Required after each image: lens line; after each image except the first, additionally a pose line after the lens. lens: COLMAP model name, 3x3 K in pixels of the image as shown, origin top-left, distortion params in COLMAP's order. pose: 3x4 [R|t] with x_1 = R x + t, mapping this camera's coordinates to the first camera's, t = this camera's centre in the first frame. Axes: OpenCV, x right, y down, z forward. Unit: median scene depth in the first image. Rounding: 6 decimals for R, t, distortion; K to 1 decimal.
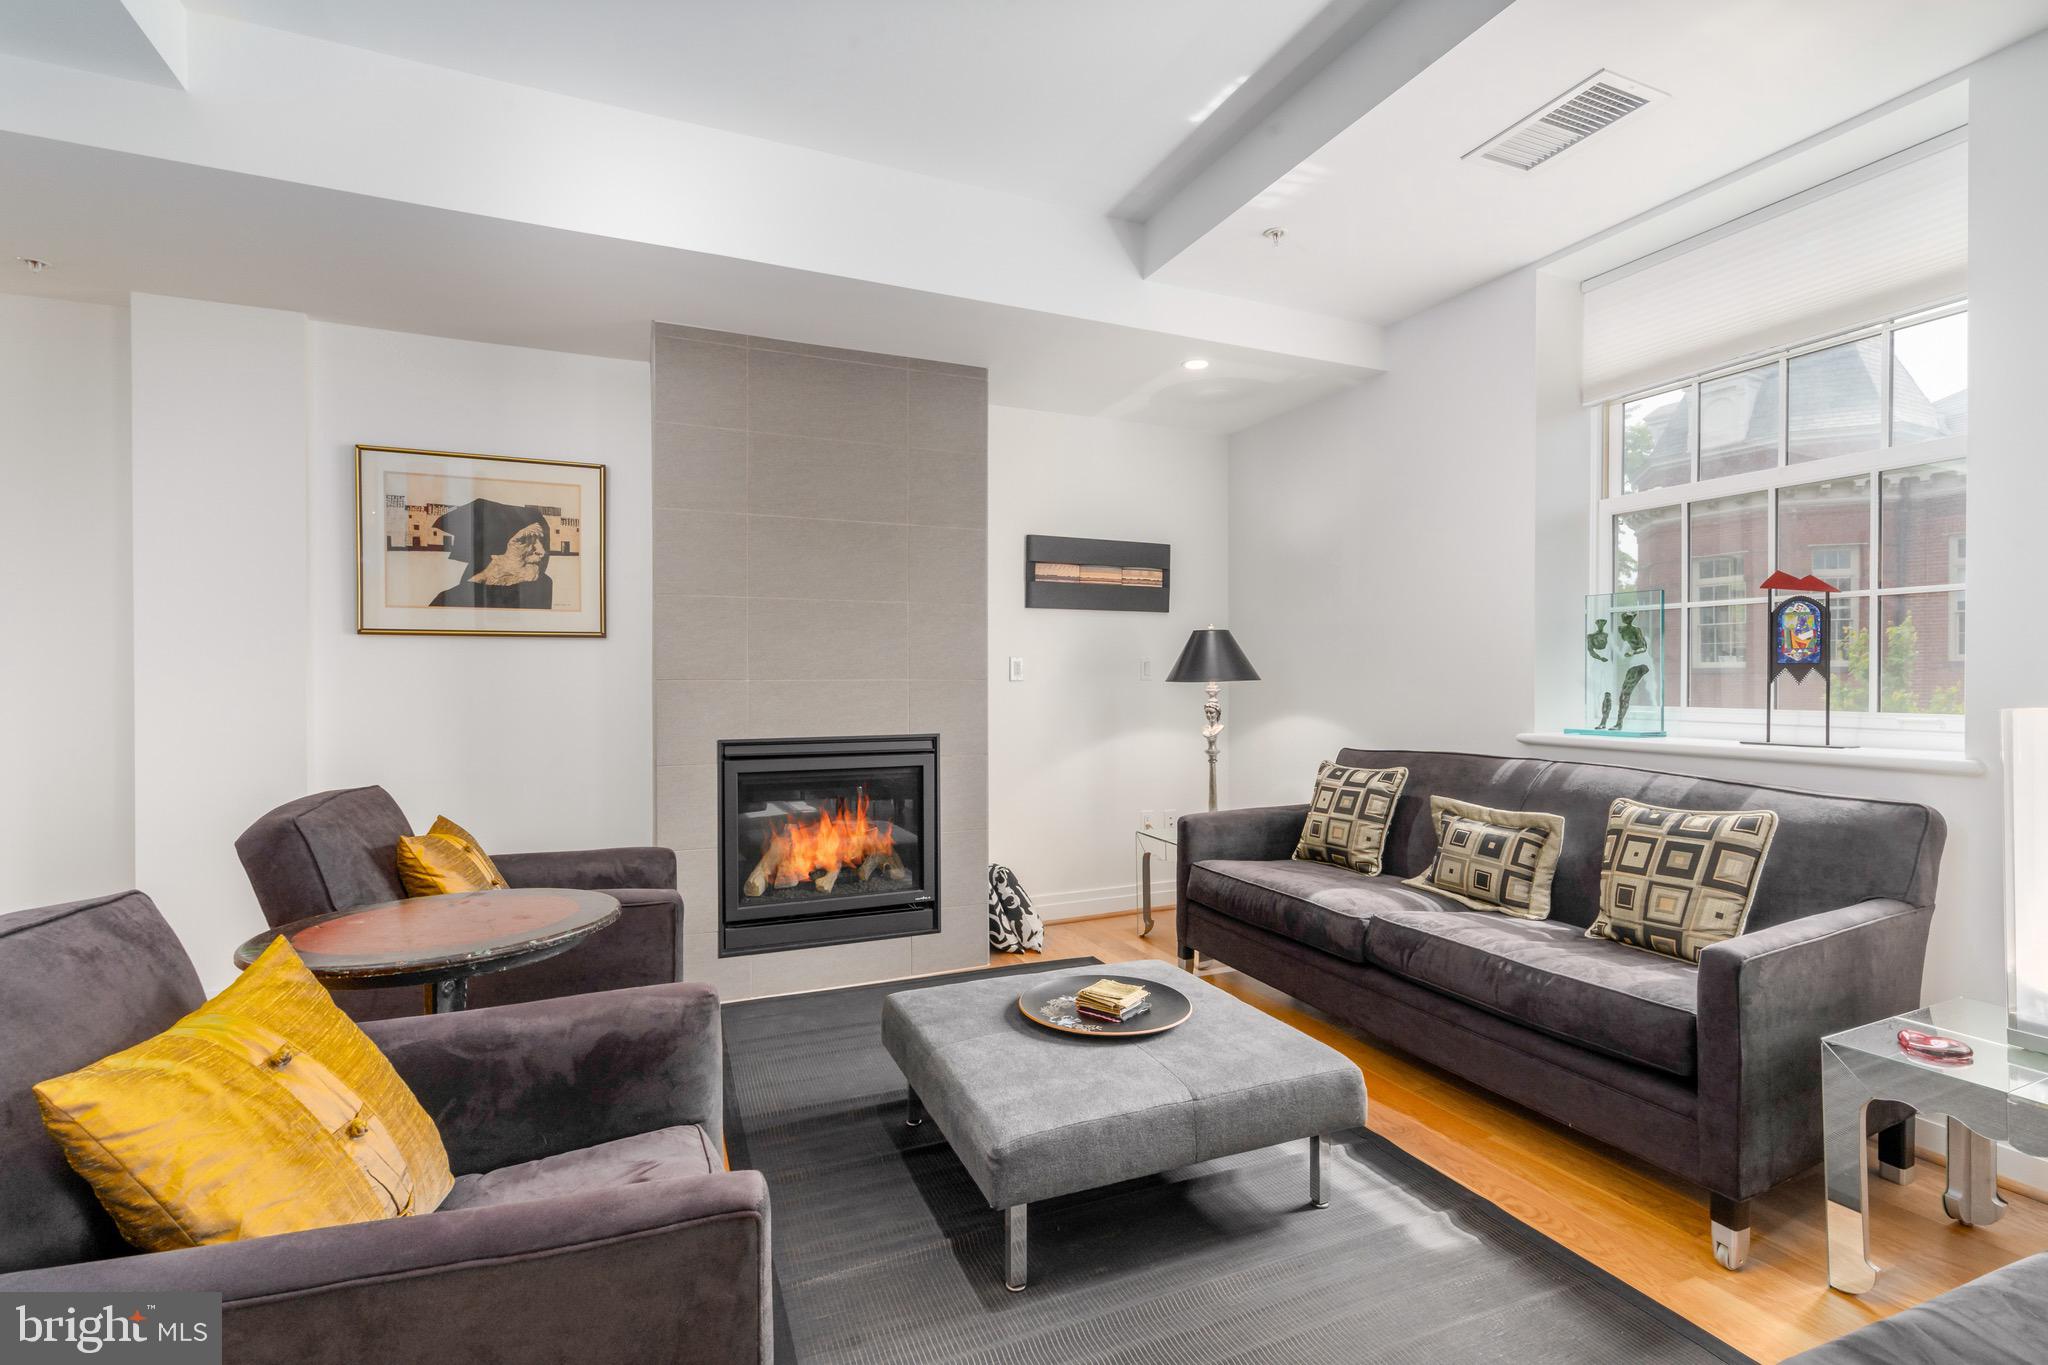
lens RADIAL K [[938.3, 0, 1031.1], [0, 938.3, 678.6], [0, 0, 1]] dist [-0.009834, 0.003865]
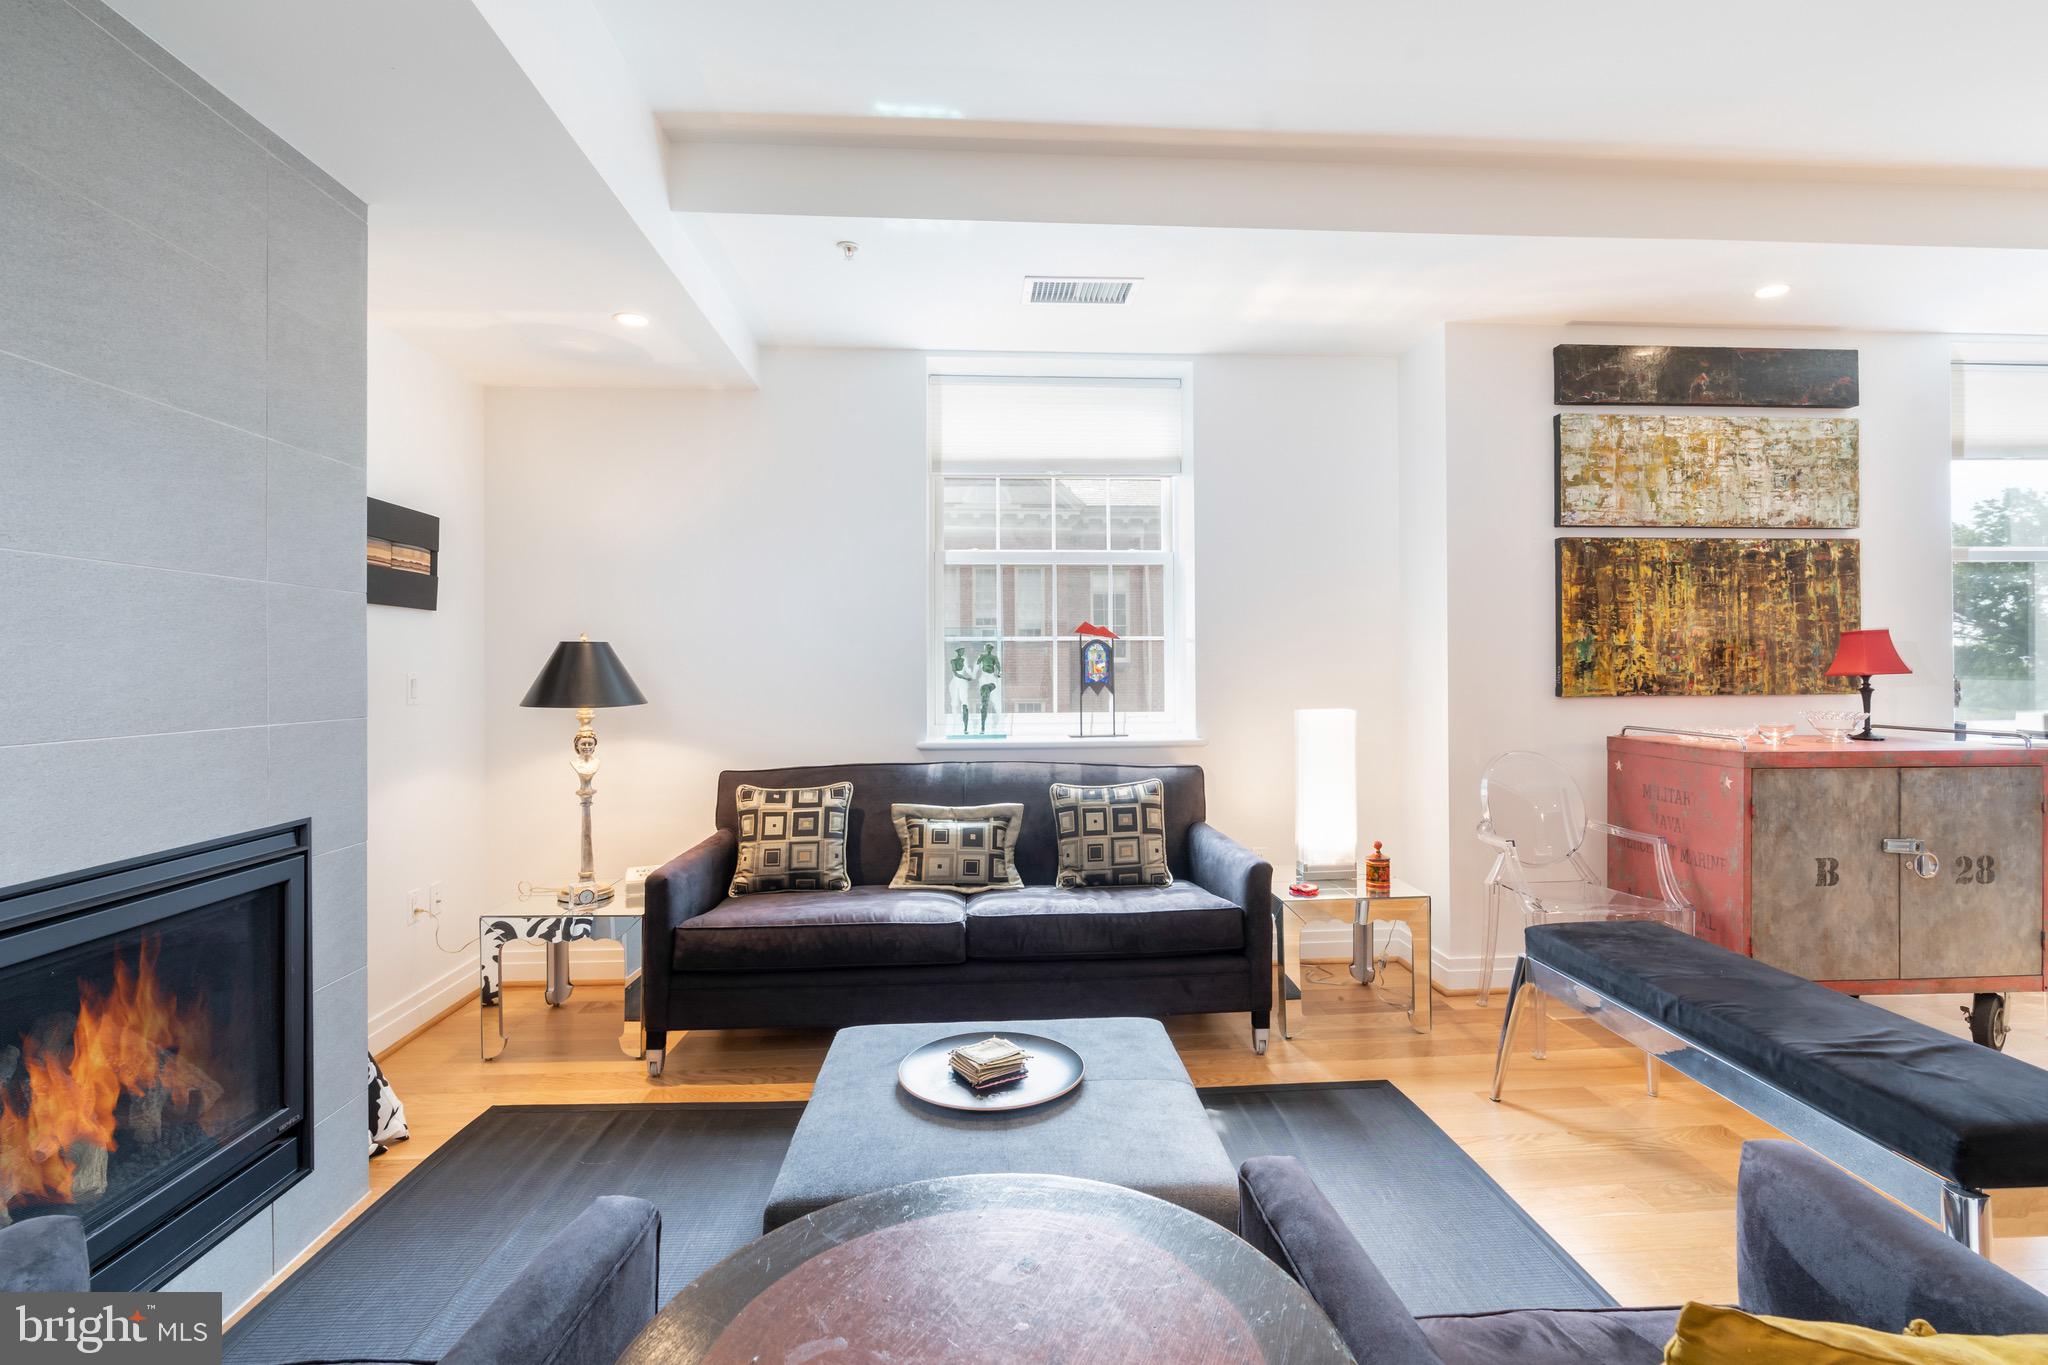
lens RADIAL K [[938.3, 0, 1034.4], [0, 938.3, 664.2], [0, 0, 1]] dist [-0.009834, 0.003865]
pose [[0.342117, 0.003343, 0.939652, -0.524526], [0.006135, 0.999964, -0.005791, -0.030707], [-0.939637, 0.007746, 0.342084, 0.439214]]
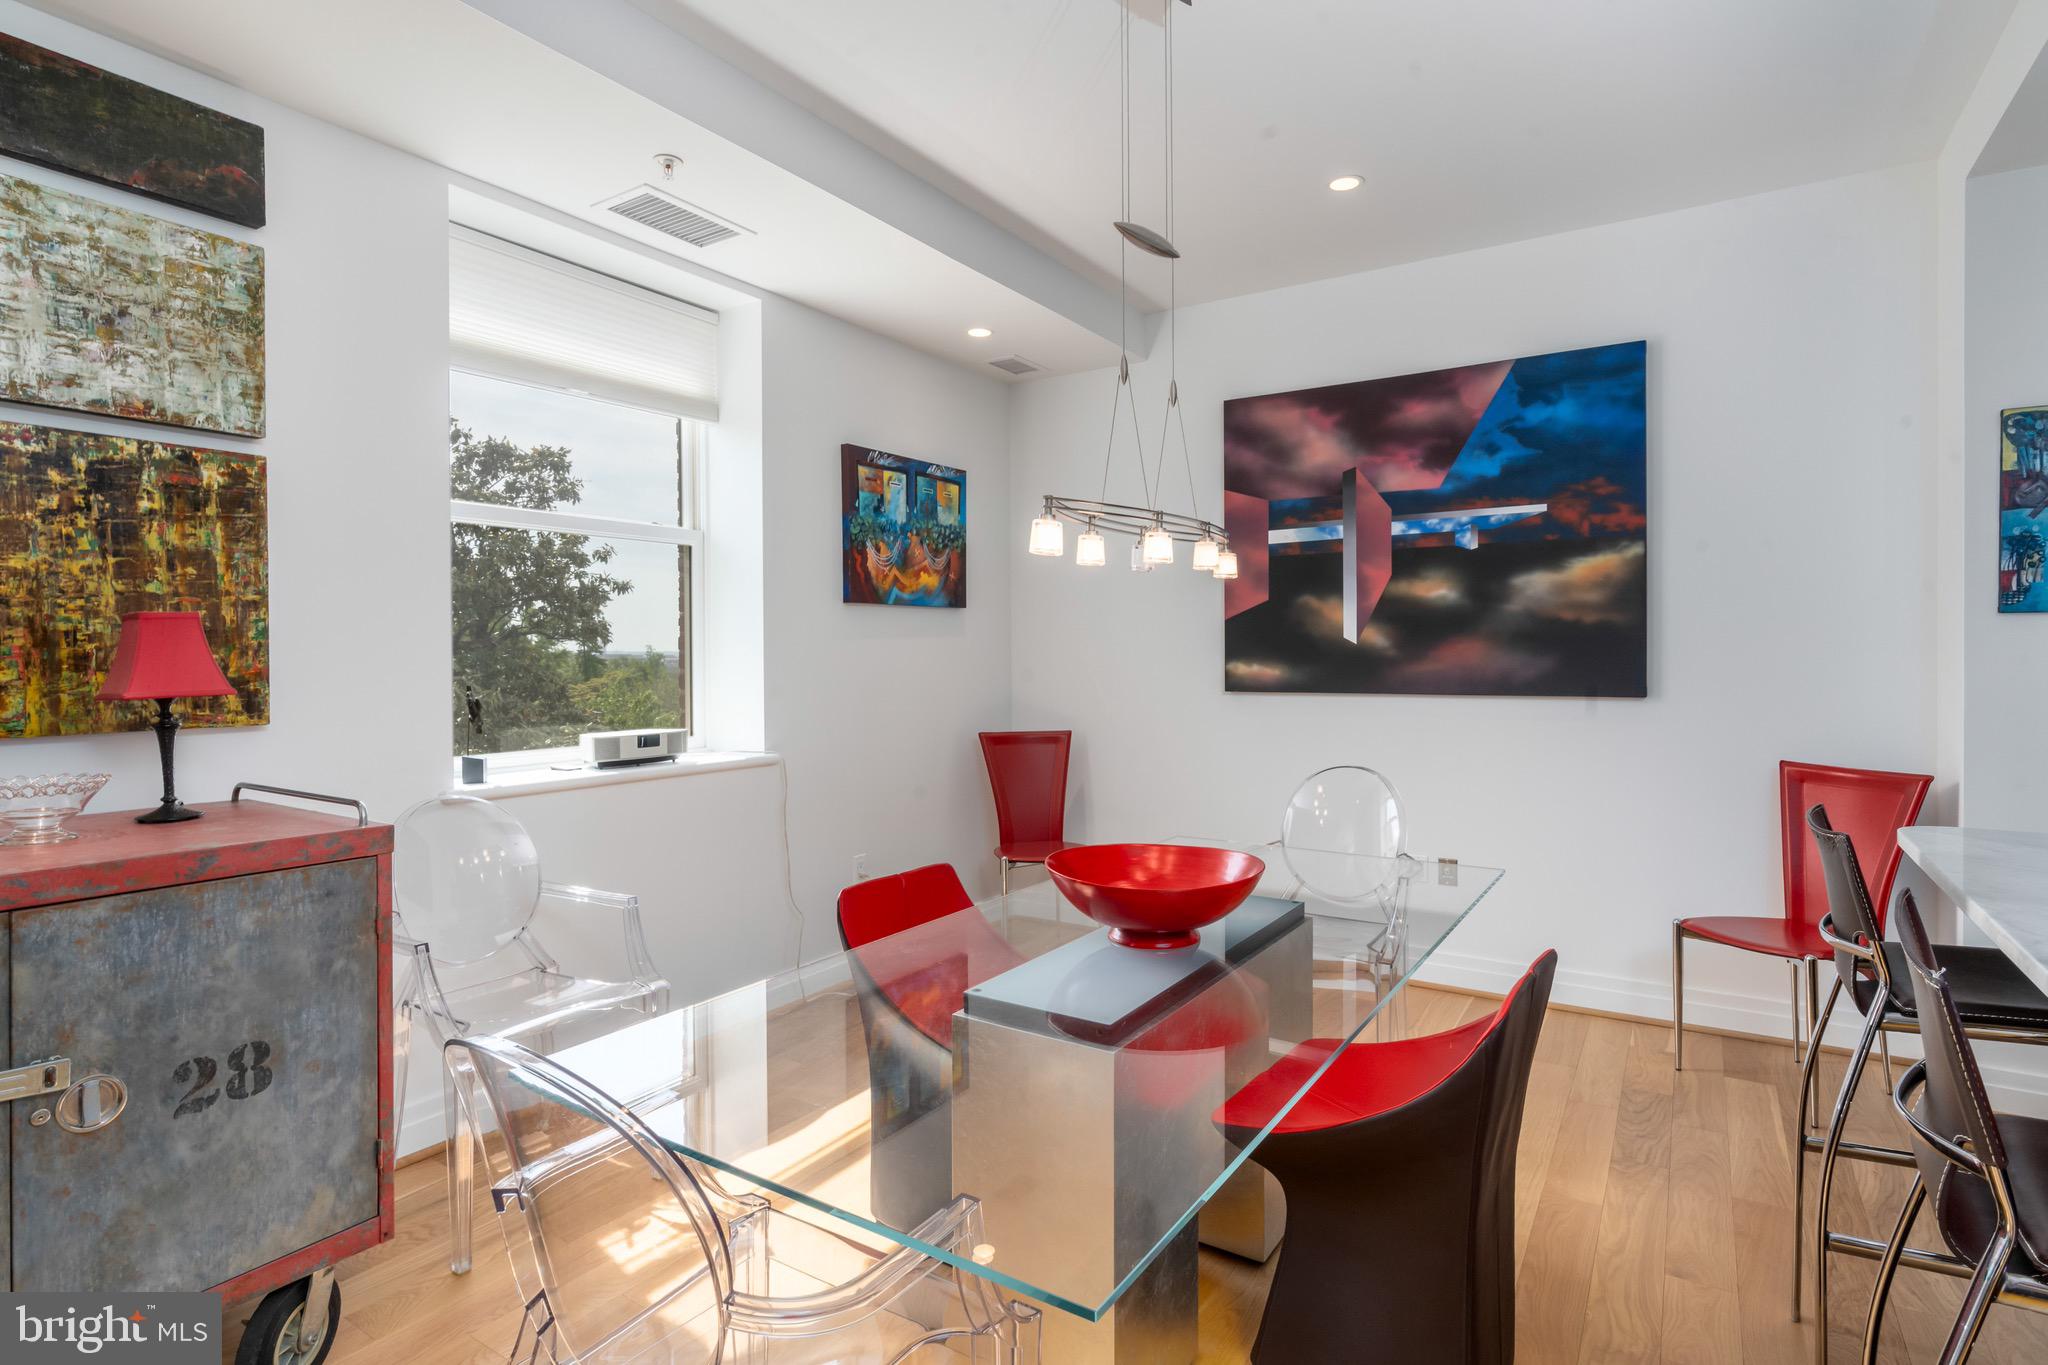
lens RADIAL K [[1042.4, 0, 1031.8], [0, 1042.4, 661.9], [0, 0, 1]] dist [-0.009701, 0.006240]
pose [[-0.554283, -0.002324, 0.832325, -0.040502], [0.007060, 0.999947, 0.007494, -0.040574], [-0.832299, 0.010030, -0.554237, -0.135970]]
